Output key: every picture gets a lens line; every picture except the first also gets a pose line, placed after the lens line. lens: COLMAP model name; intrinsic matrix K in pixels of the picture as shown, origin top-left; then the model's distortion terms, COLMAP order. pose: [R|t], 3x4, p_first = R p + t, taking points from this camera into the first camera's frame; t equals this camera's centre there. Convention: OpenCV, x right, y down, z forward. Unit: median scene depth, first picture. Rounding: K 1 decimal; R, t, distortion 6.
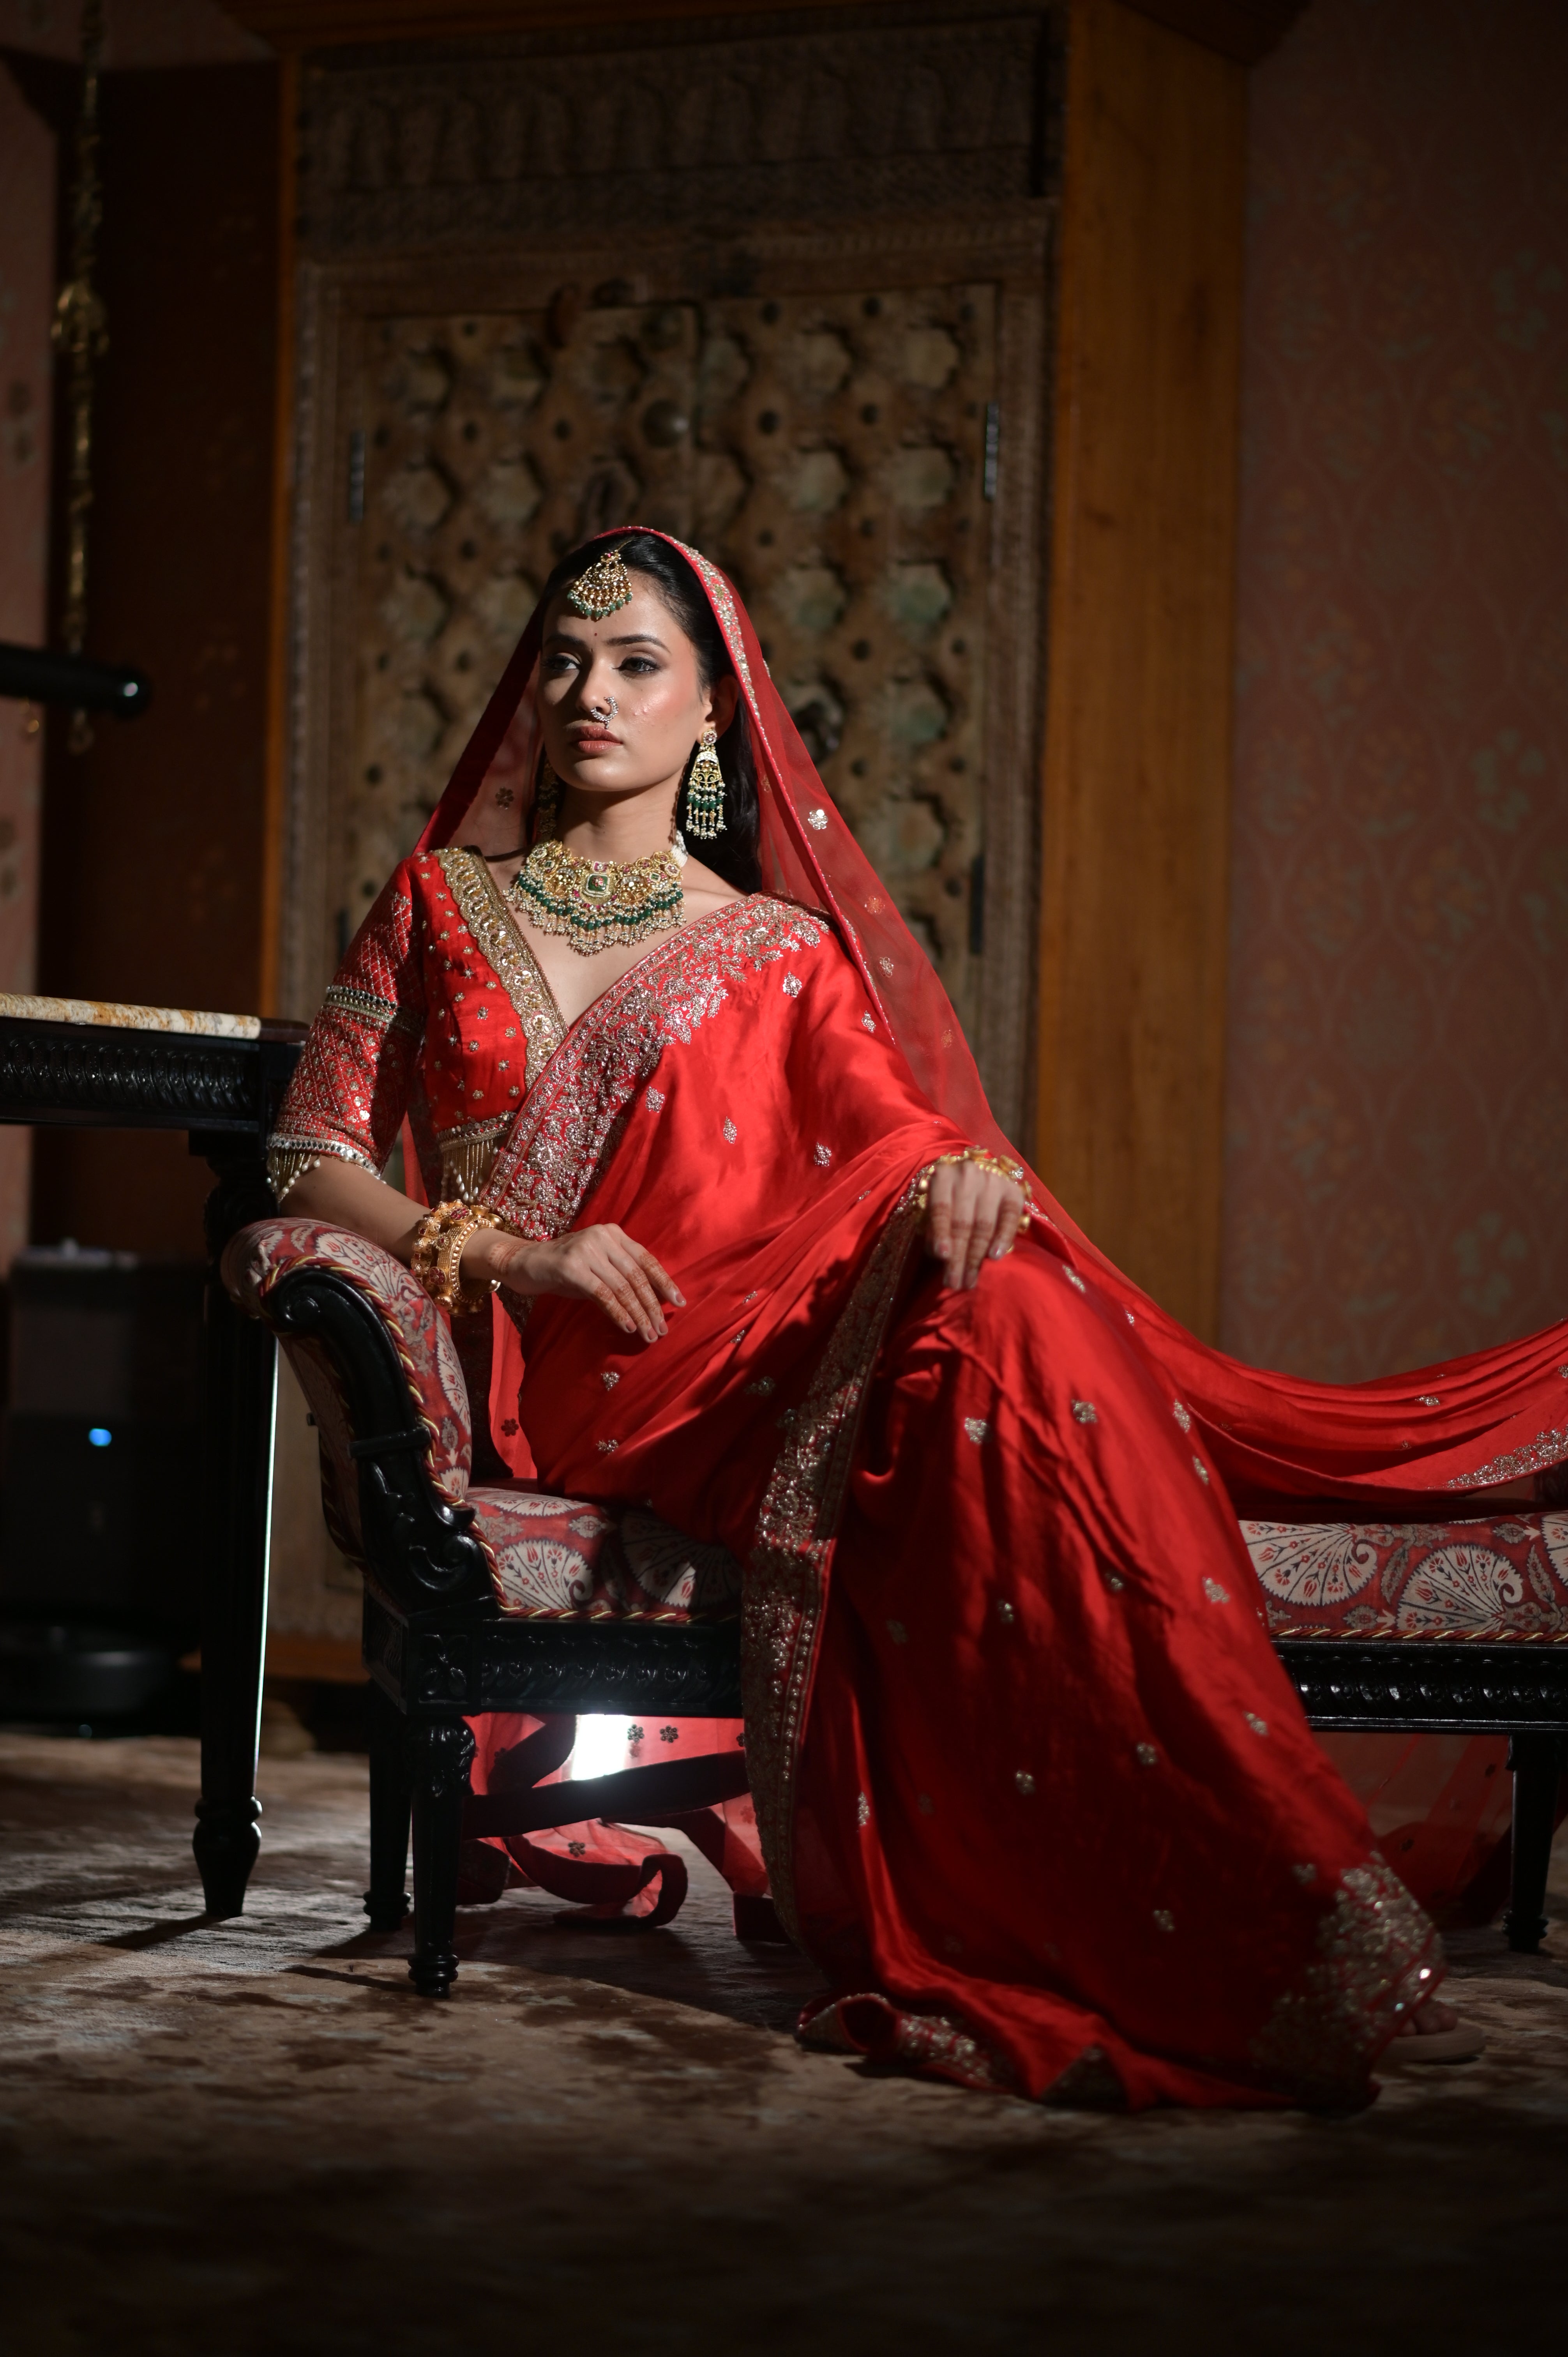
lens RADIAL K [[5748.4, 0, 788.0], [0, 5748.4, 1228.4], [0, 0, 1]] dist [0.015542, 0.000000]
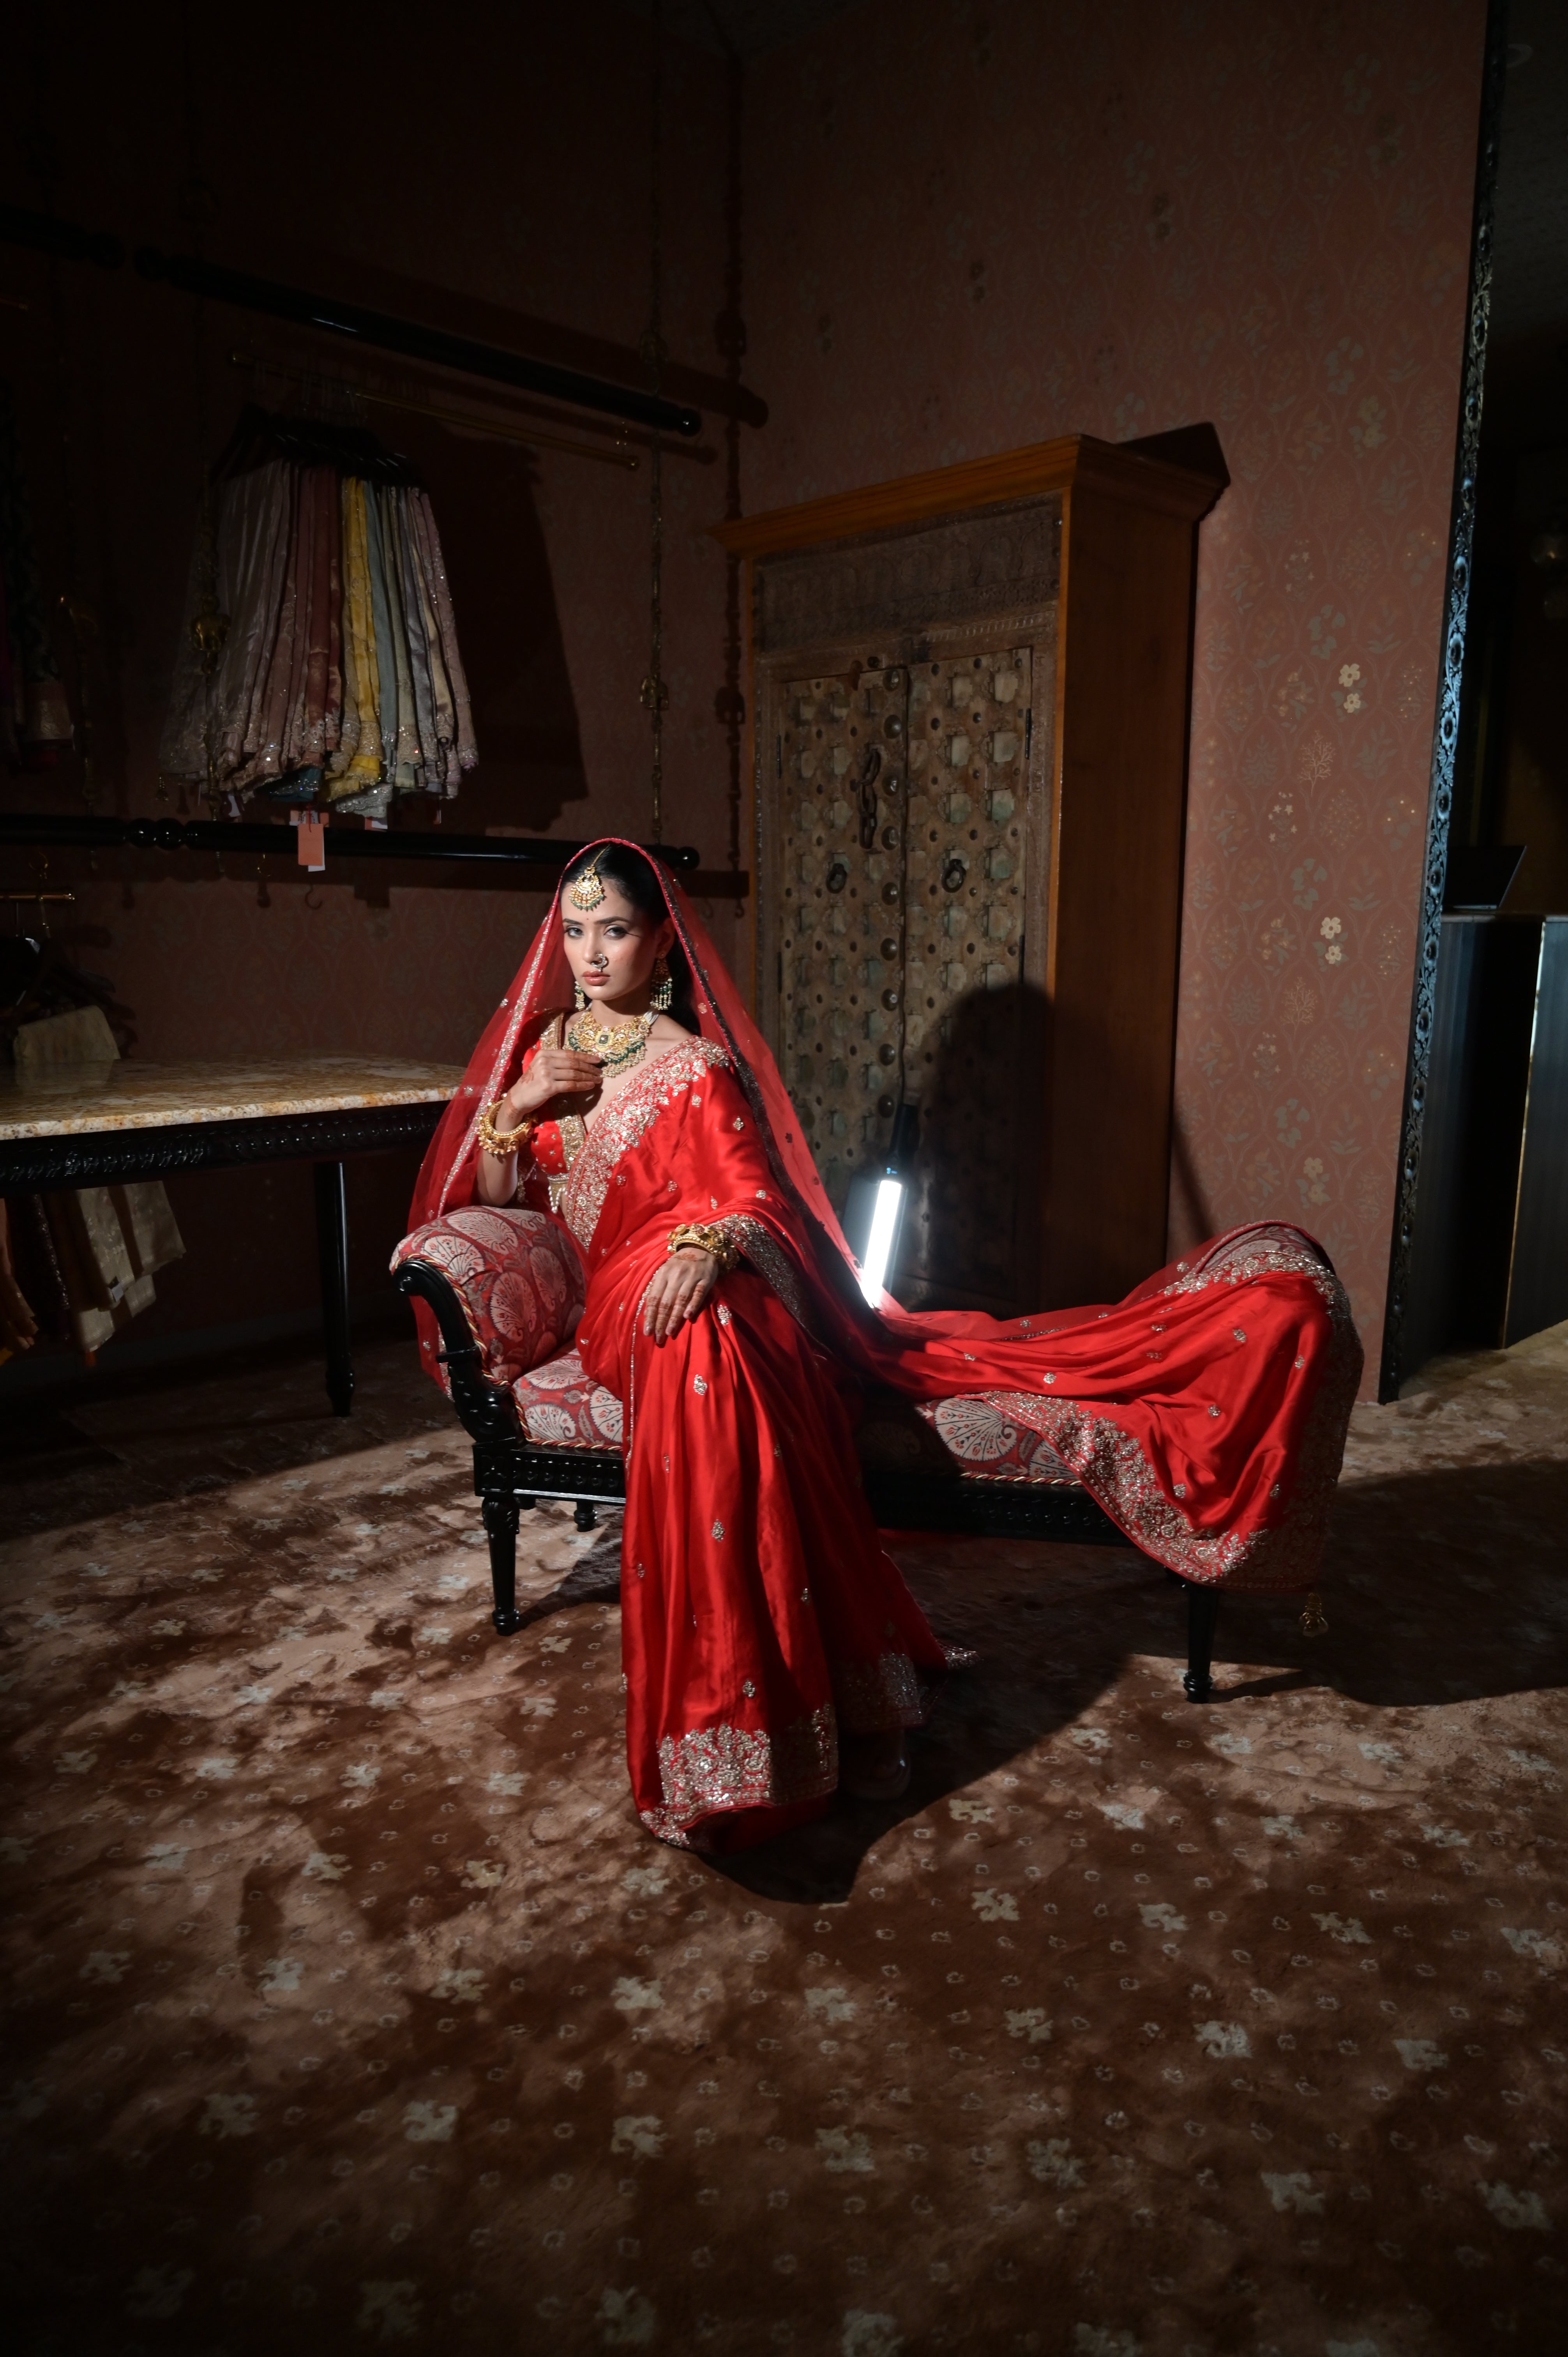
lens RADIAL K [[1571.3, 0, 803.6], [0, 1571.3, 1183.1], [0, 0, 1]] dist [0.001694, 0.002648]
pose [[0.942119, 0.035262, -0.333419, 0.150932], [0.023417, 0.985105, 0.170352, -0.075174], [0.334459, -0.168299, 0.927261, 0.431801]]
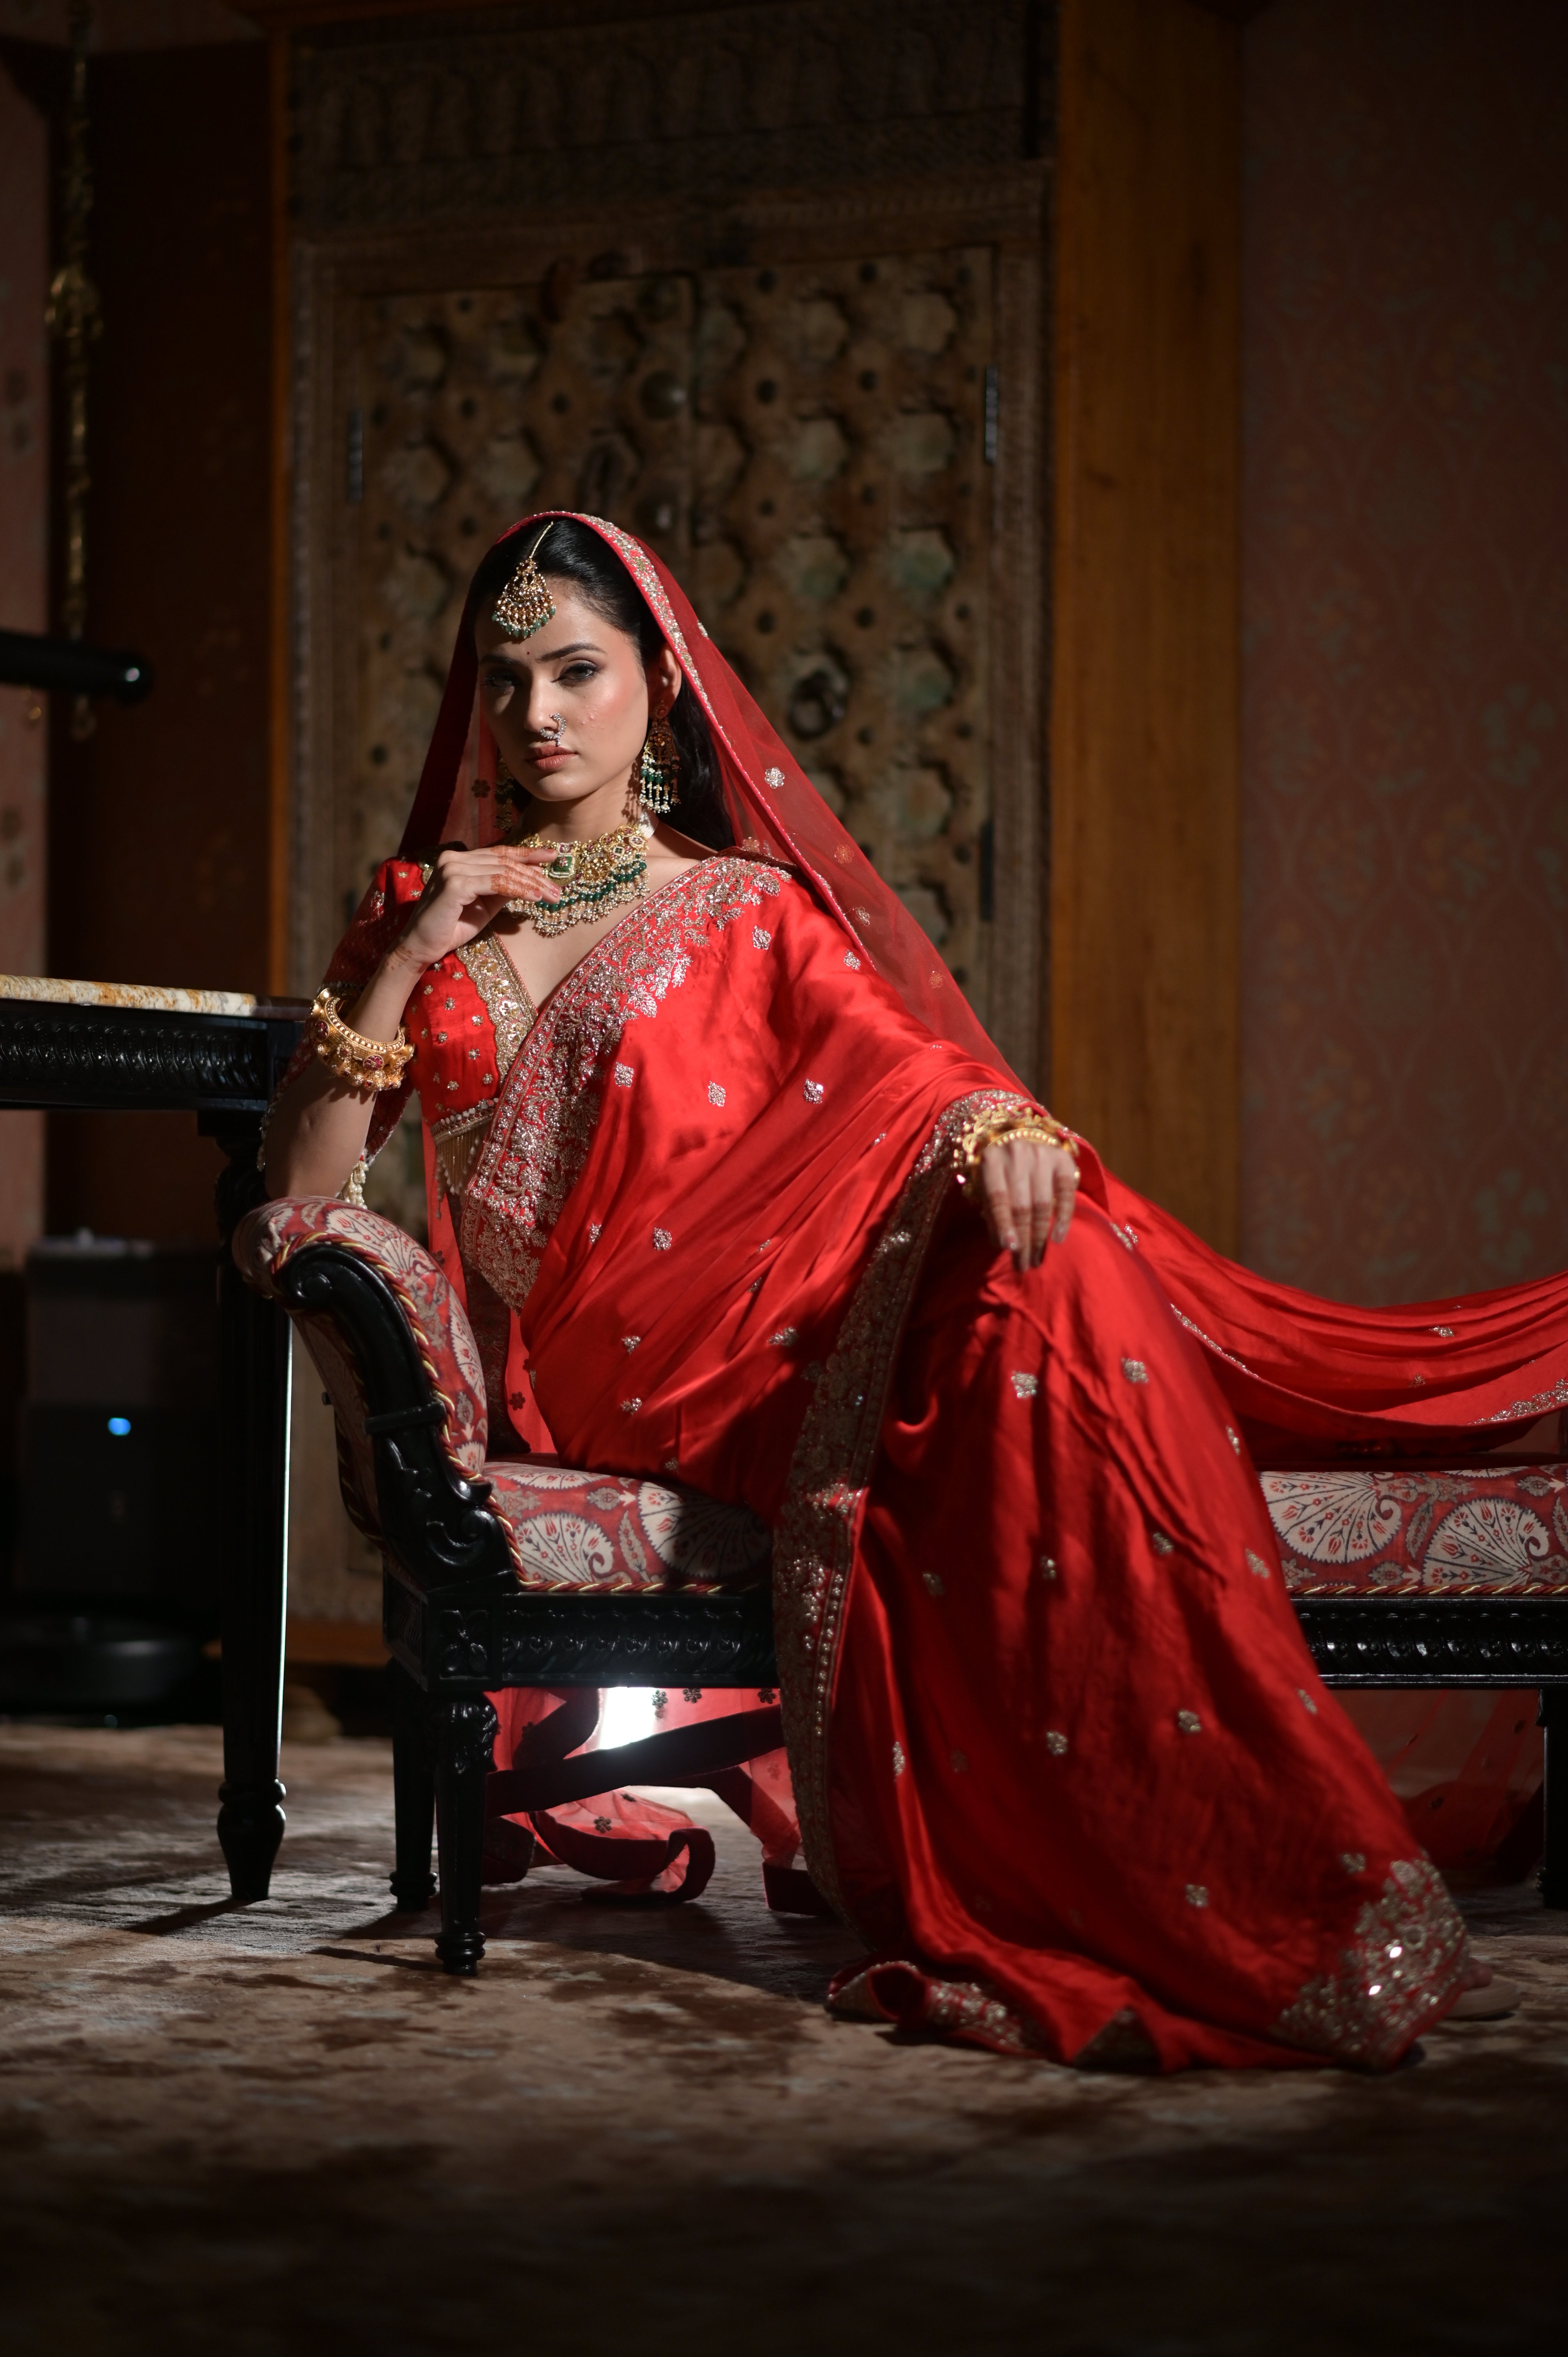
lens RADIAL K [[5748.4, 0, 778.6], [0, 5748.4, 1212.3], [0, 0, 1]] dist [0.015542, 0.000000]
pose [[0.999743, -0.021829, -0.006055, 0.001591], [0.021822, 0.999761, -0.001140, 0.003131], [0.006078, 0.001008, 0.999981, 0.004793]]
